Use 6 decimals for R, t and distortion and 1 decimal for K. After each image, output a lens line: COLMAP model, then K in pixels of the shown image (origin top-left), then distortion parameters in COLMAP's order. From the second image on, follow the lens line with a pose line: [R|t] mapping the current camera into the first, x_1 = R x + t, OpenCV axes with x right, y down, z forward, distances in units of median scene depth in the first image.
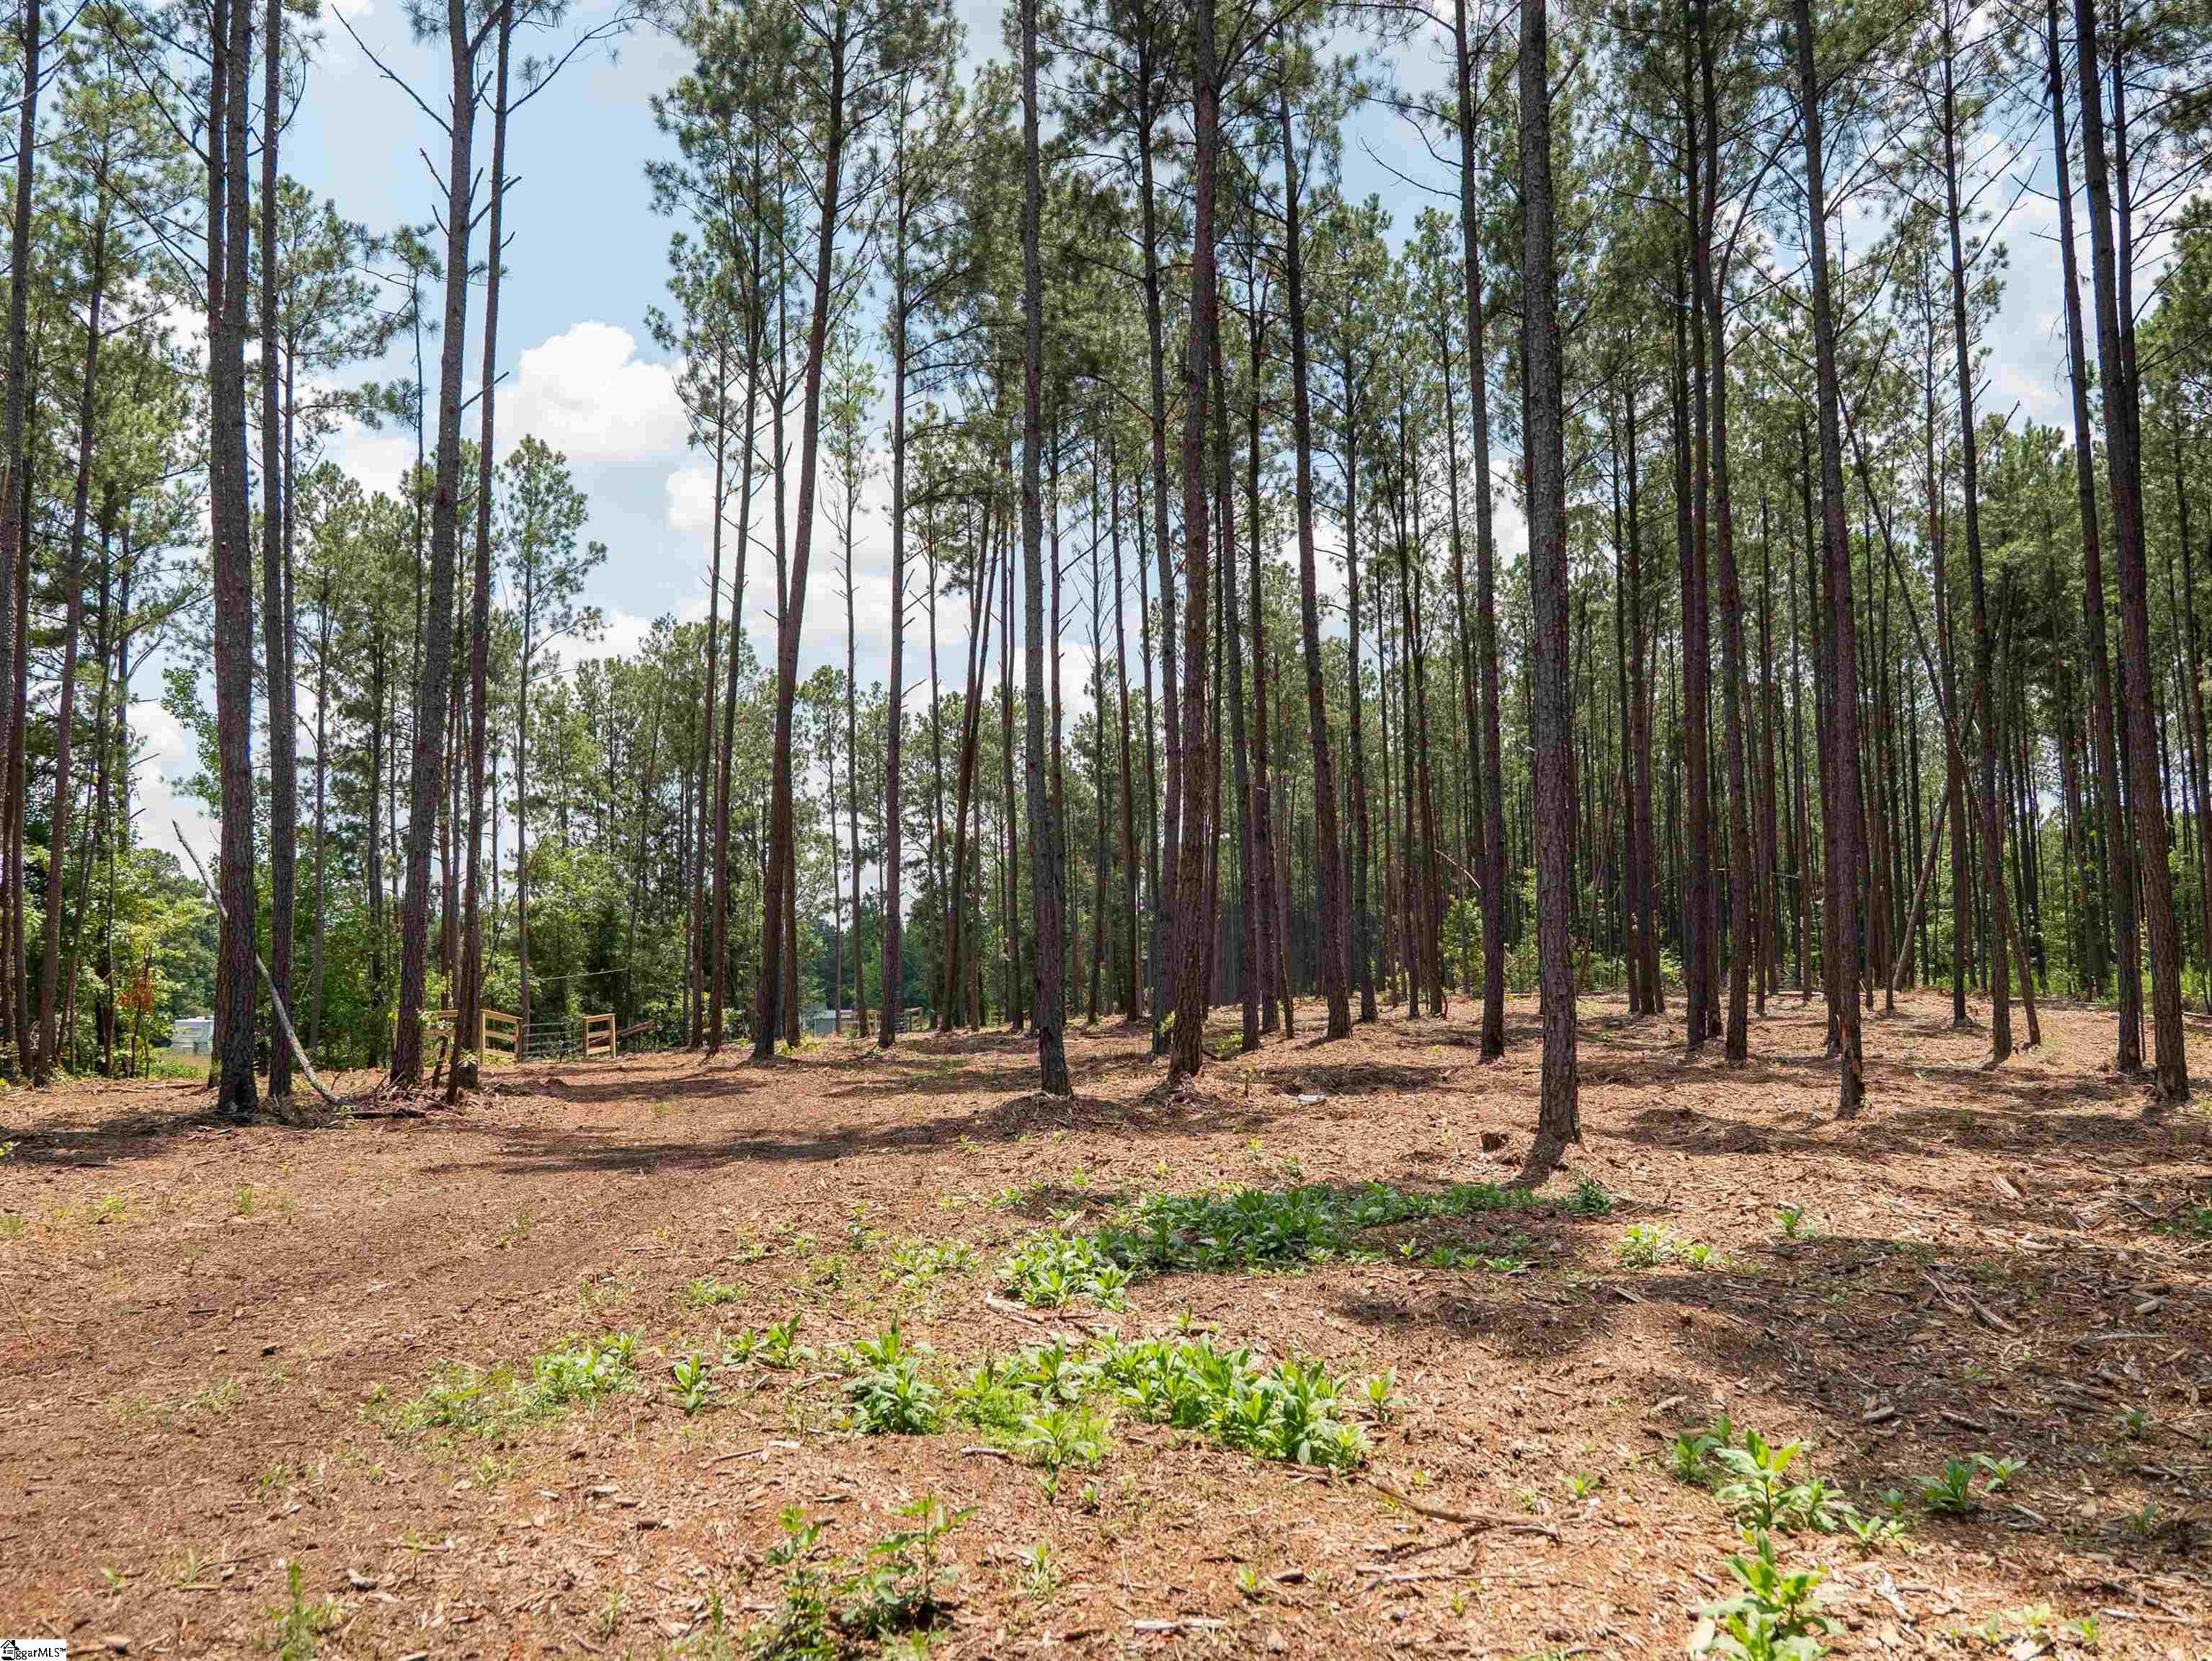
lens RADIAL K [[1645.9, 0, 1106.0], [0, 1645.9, 830.5], [0, 0, 1]] dist [-0.042665, 0.000134]
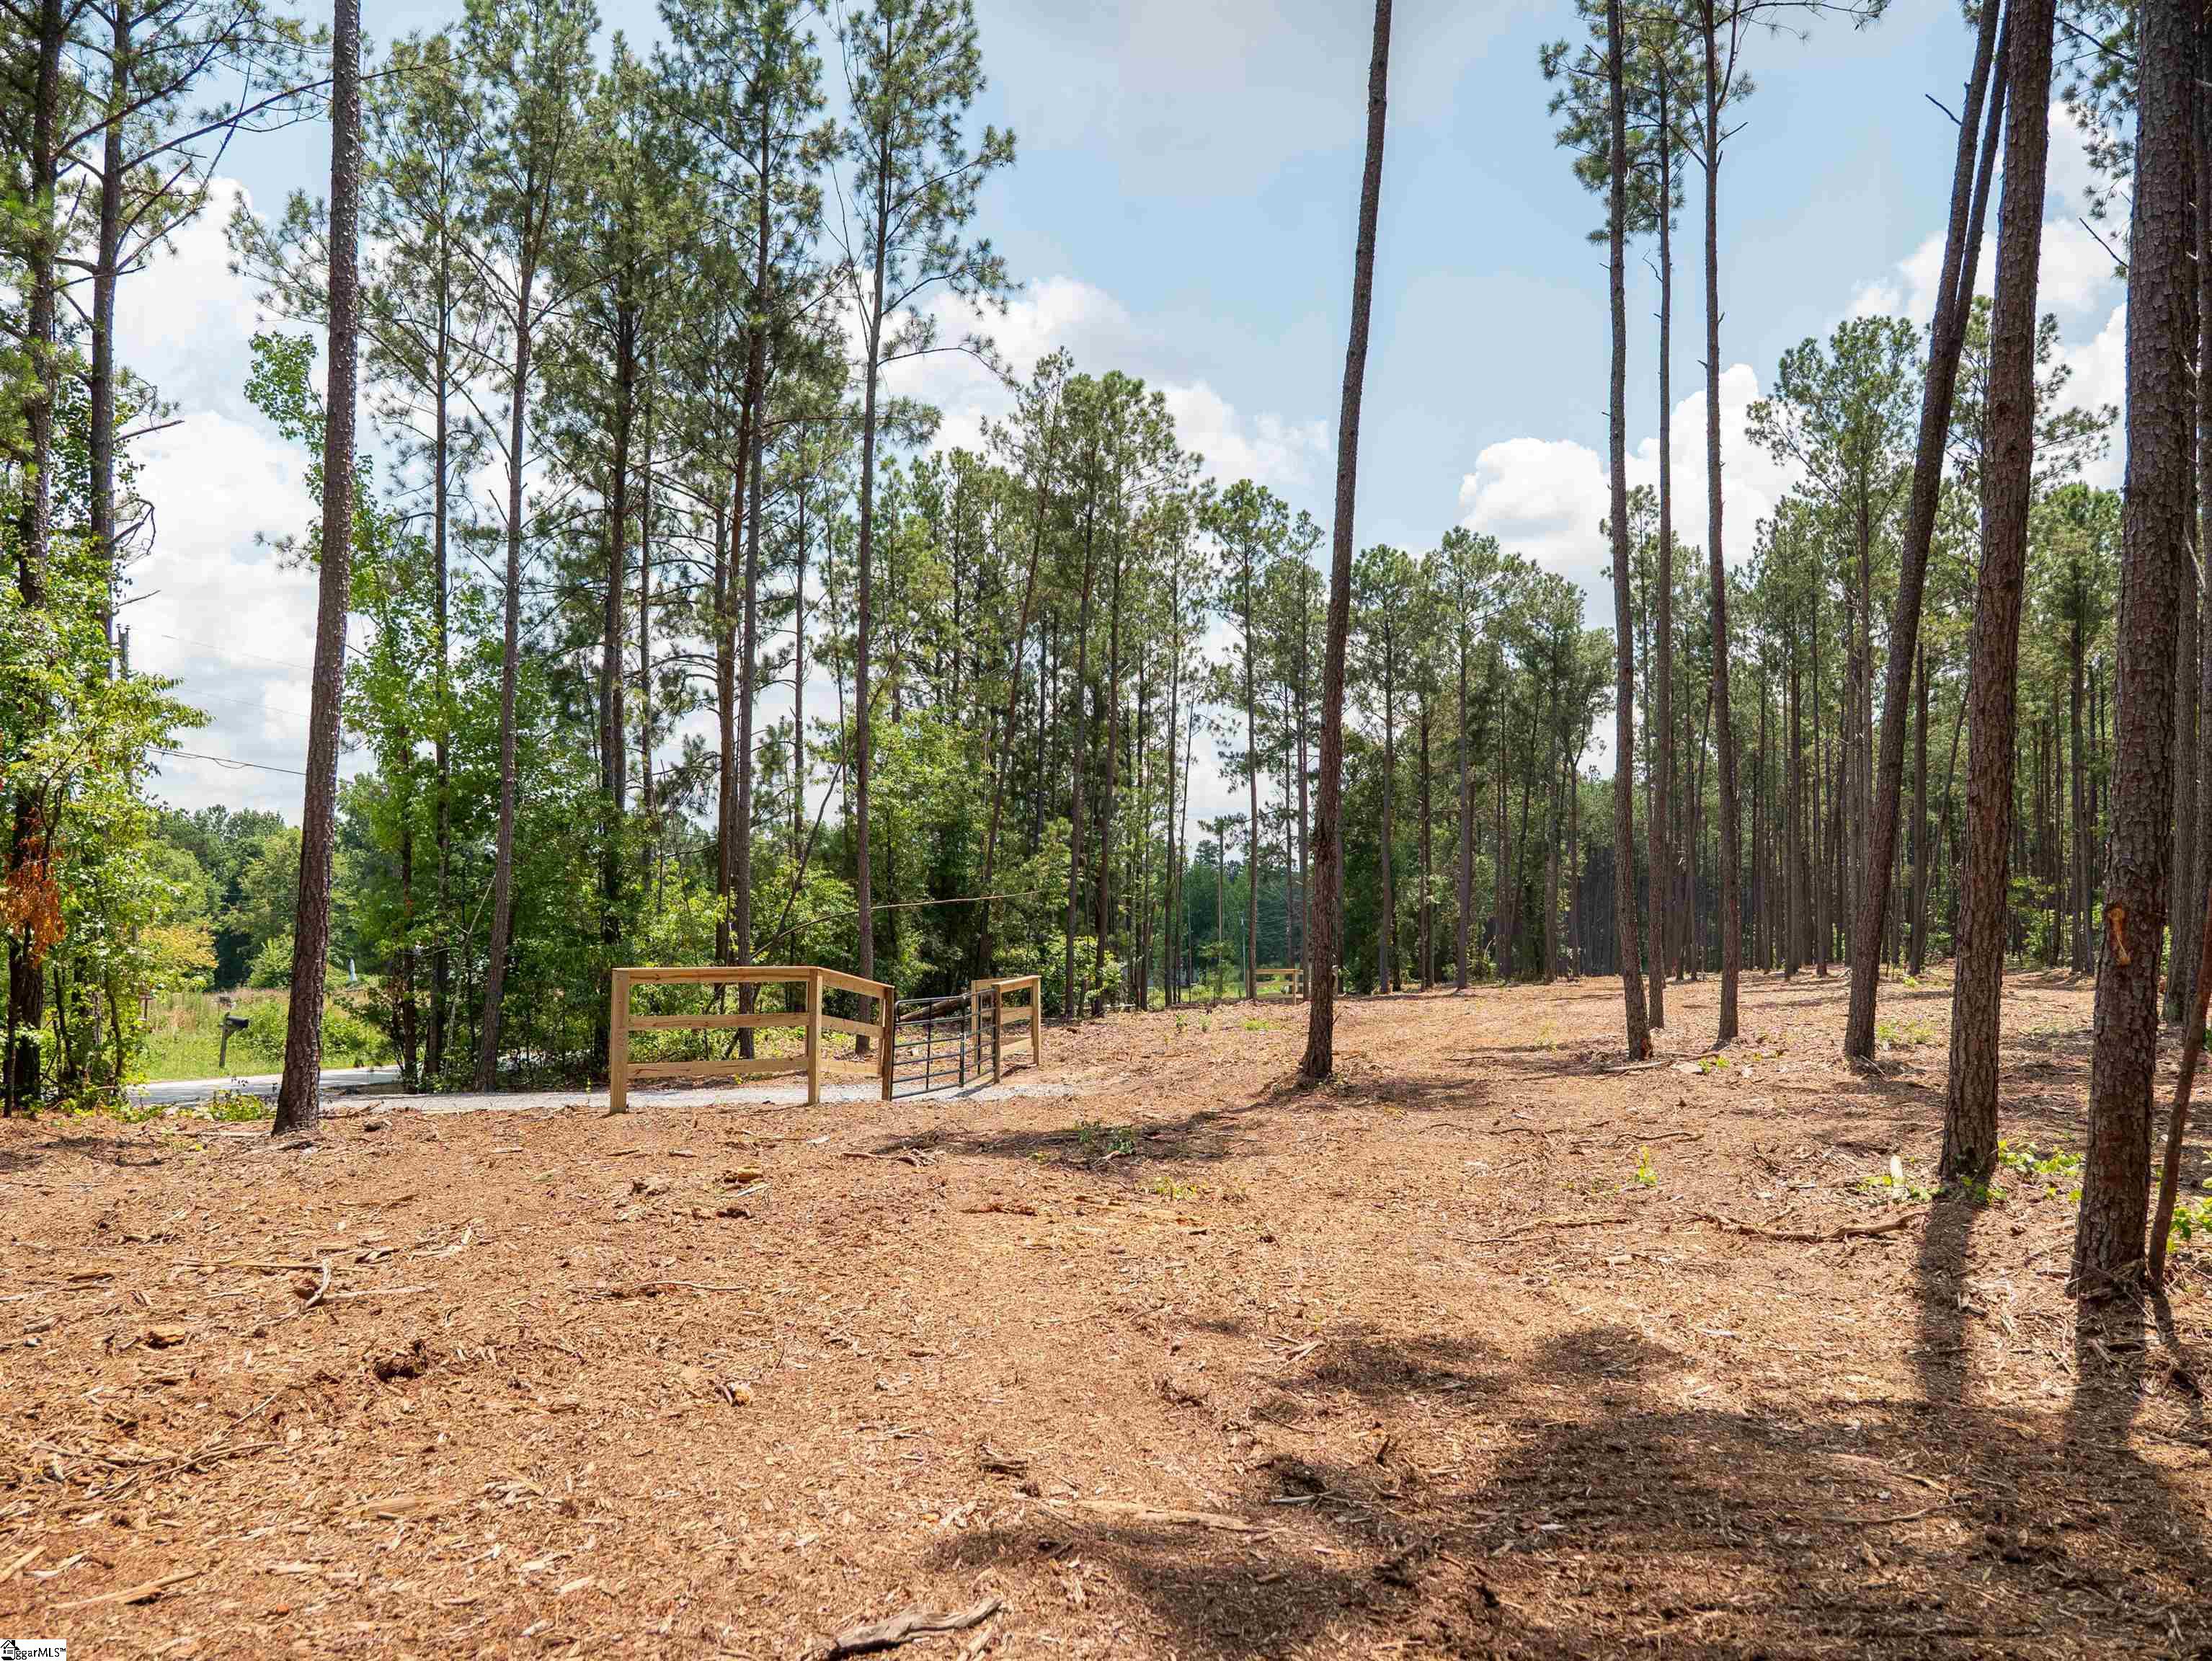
lens RADIAL K [[1635.3, 0, 1106.0], [0, 1635.3, 830.5], [0, 0, 1]] dist [0.001911, -0.000880]
pose [[0.988499, 0.030814, -0.148055, -0.161203], [-0.026613, 0.999187, 0.030269, 0.039850], [0.148868, -0.025981, 0.988516, 0.389293]]
